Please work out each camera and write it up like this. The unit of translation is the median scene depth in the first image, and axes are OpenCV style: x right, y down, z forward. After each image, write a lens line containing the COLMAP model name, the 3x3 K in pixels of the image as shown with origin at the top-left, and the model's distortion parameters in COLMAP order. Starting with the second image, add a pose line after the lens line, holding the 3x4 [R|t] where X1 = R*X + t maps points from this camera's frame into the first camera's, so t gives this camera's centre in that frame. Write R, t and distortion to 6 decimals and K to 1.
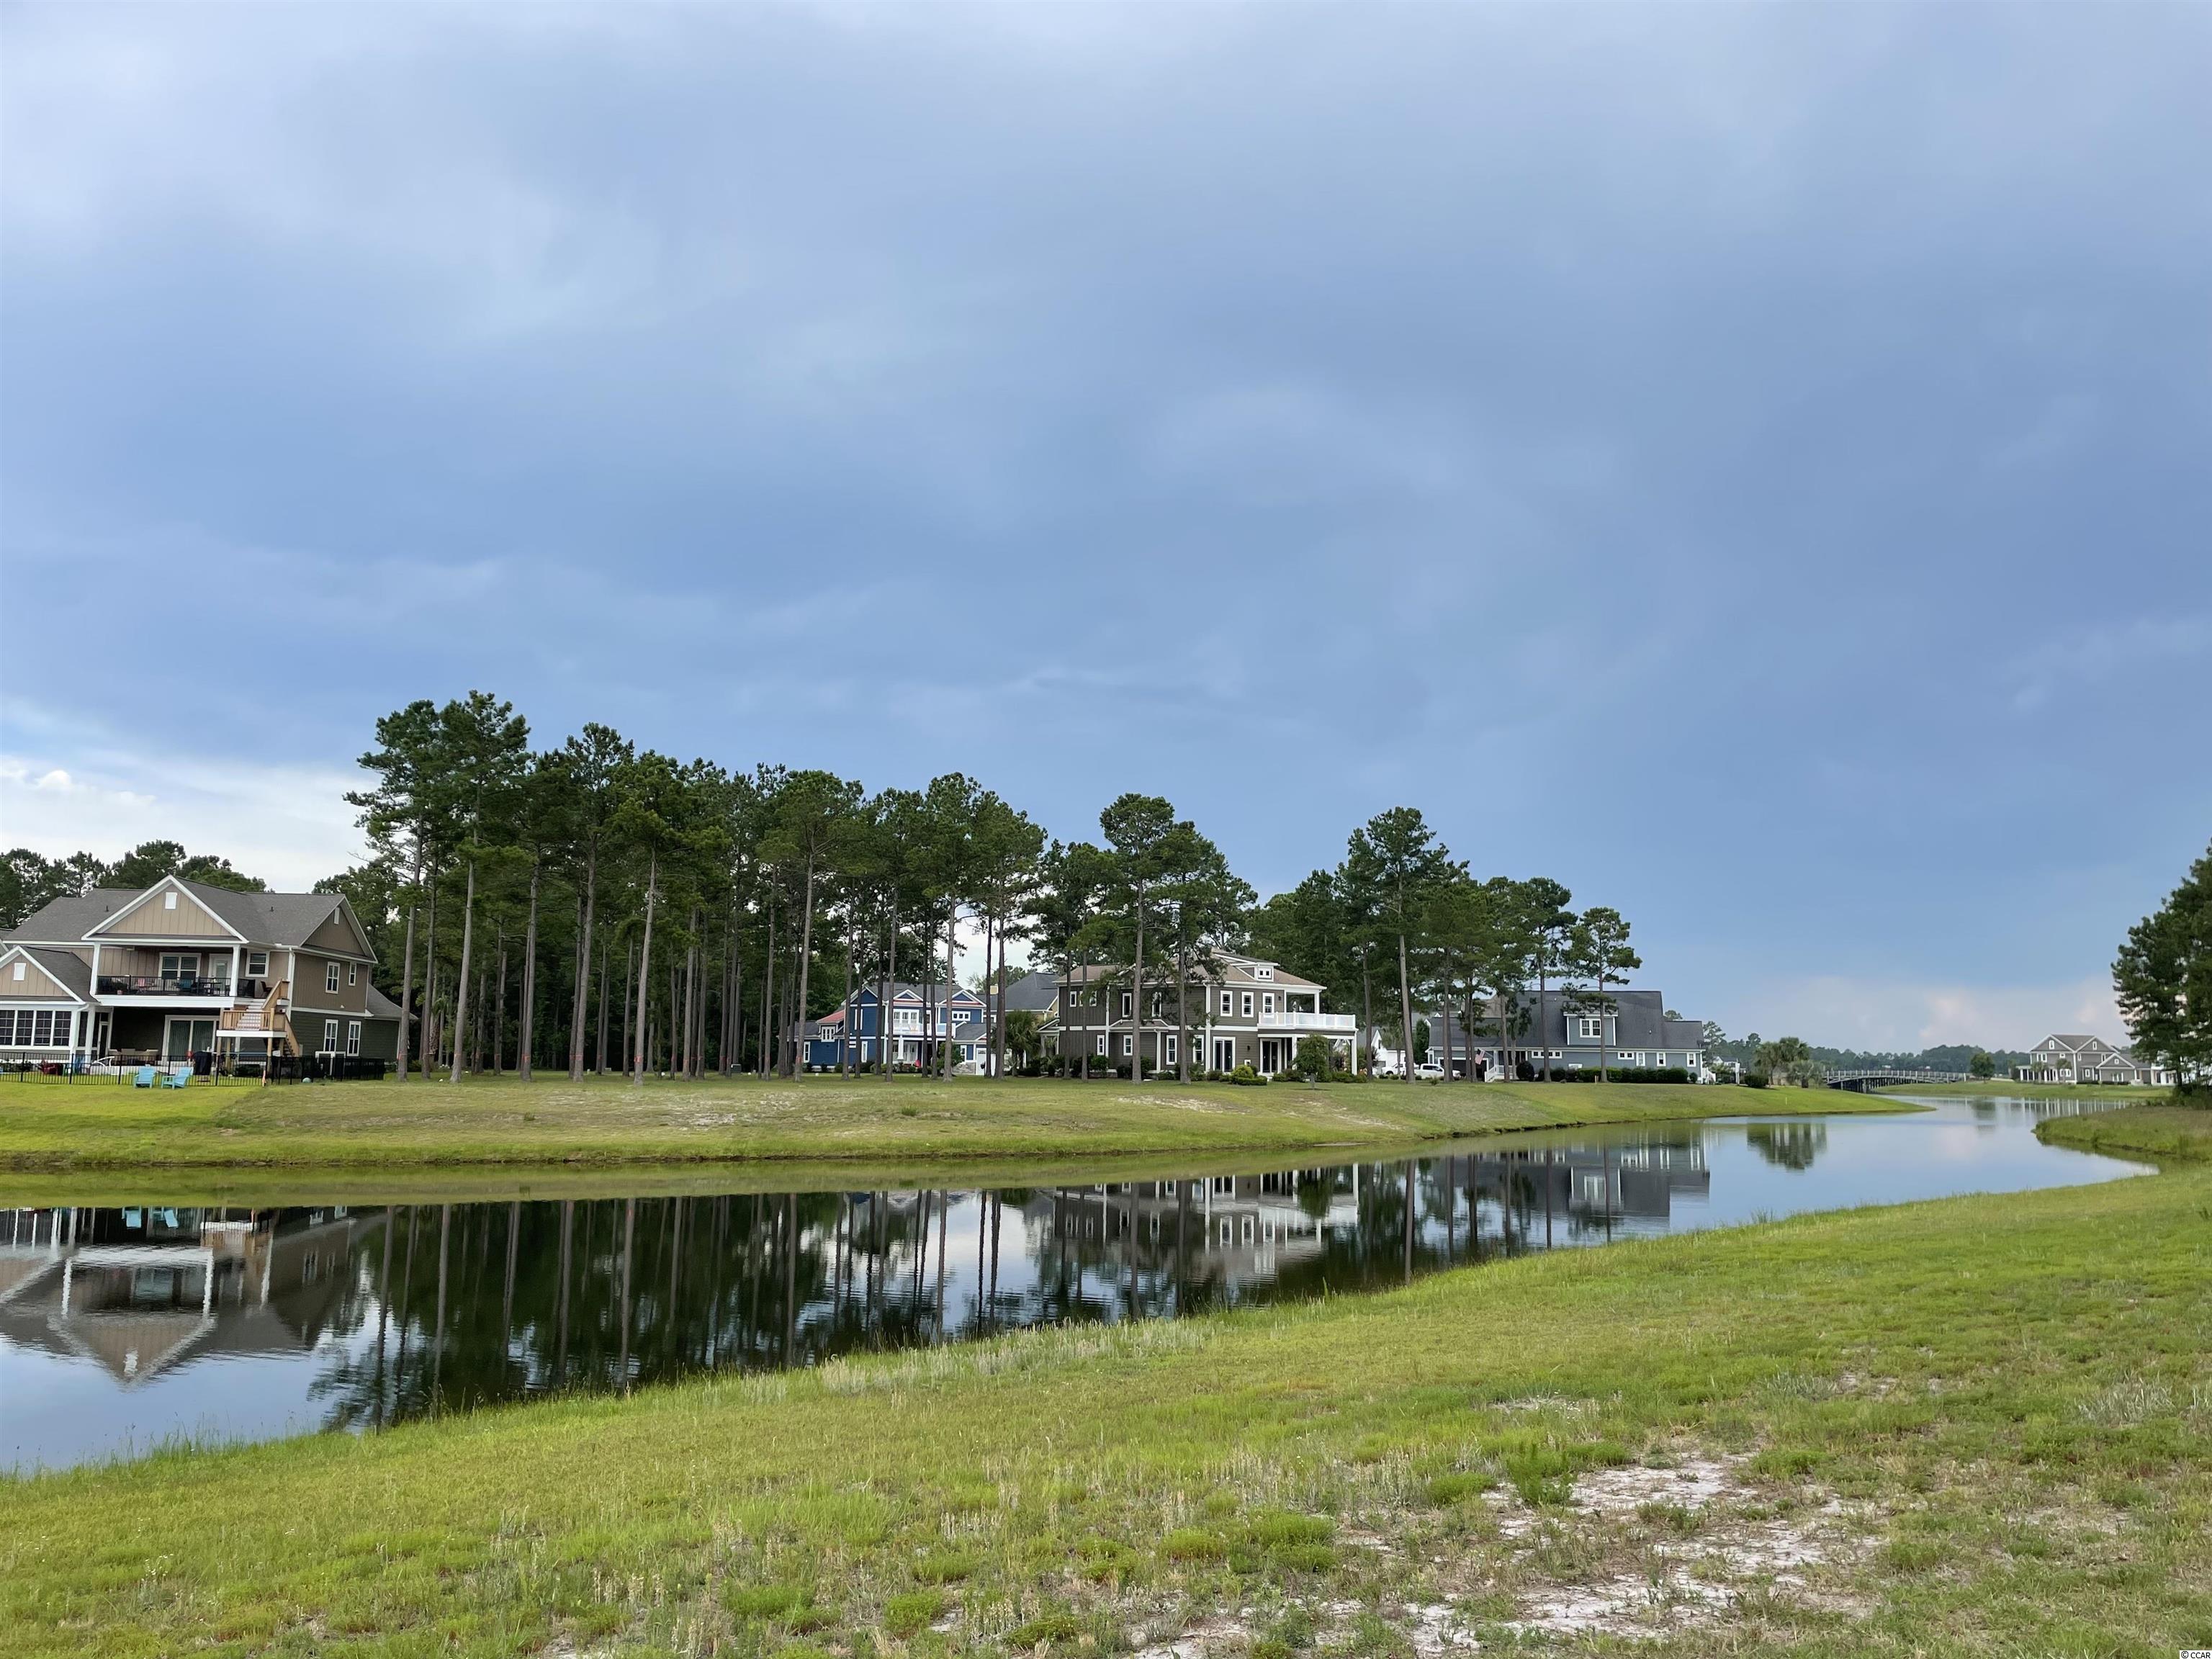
lens RADIAL K [[1639.8, 0, 1107.8], [0, 1639.8, 832.9], [0, 0, 1]] dist [0.059710, -0.081374]
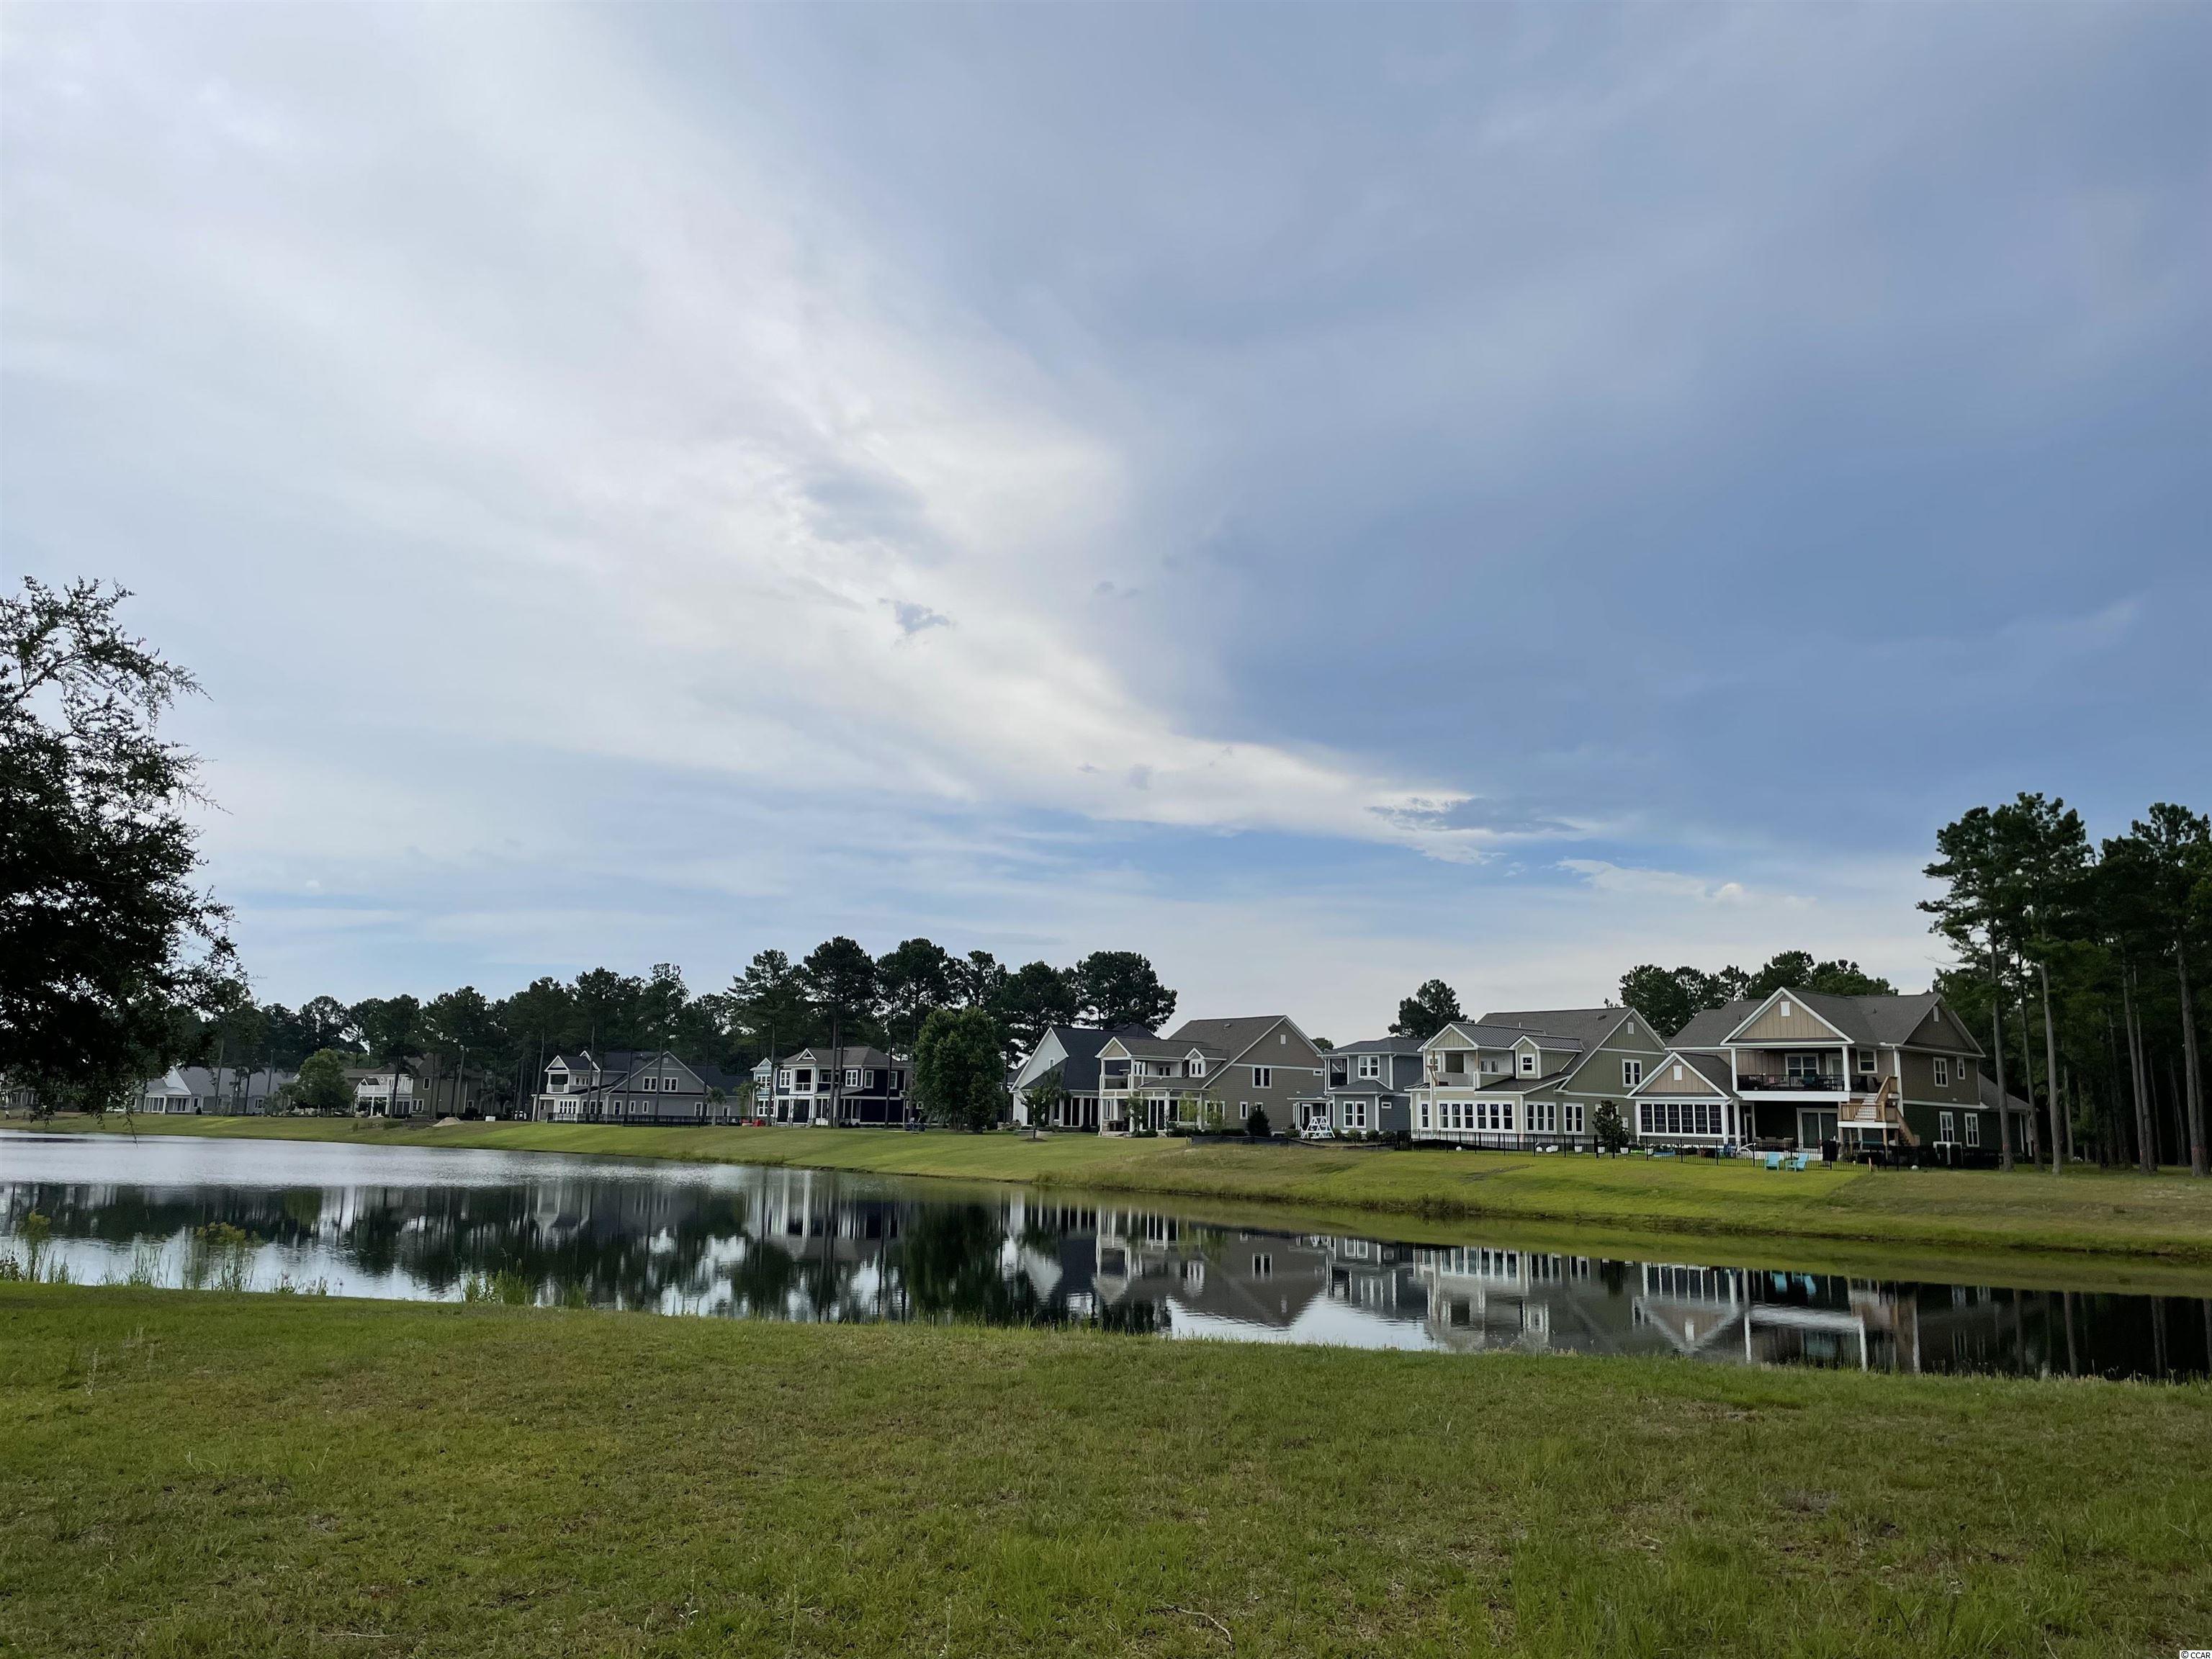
lens RADIAL K [[1639.8, 0, 1110.5], [0, 1639.8, 816.9], [0, 0, 1]] dist [0.059710, -0.081374]
pose [[0.596492, -0.144527, -0.789500, 0.091849], [0.094895, 0.989454, -0.109435, -0.010844], [0.796990, -0.009643, 0.603916, -0.082648]]
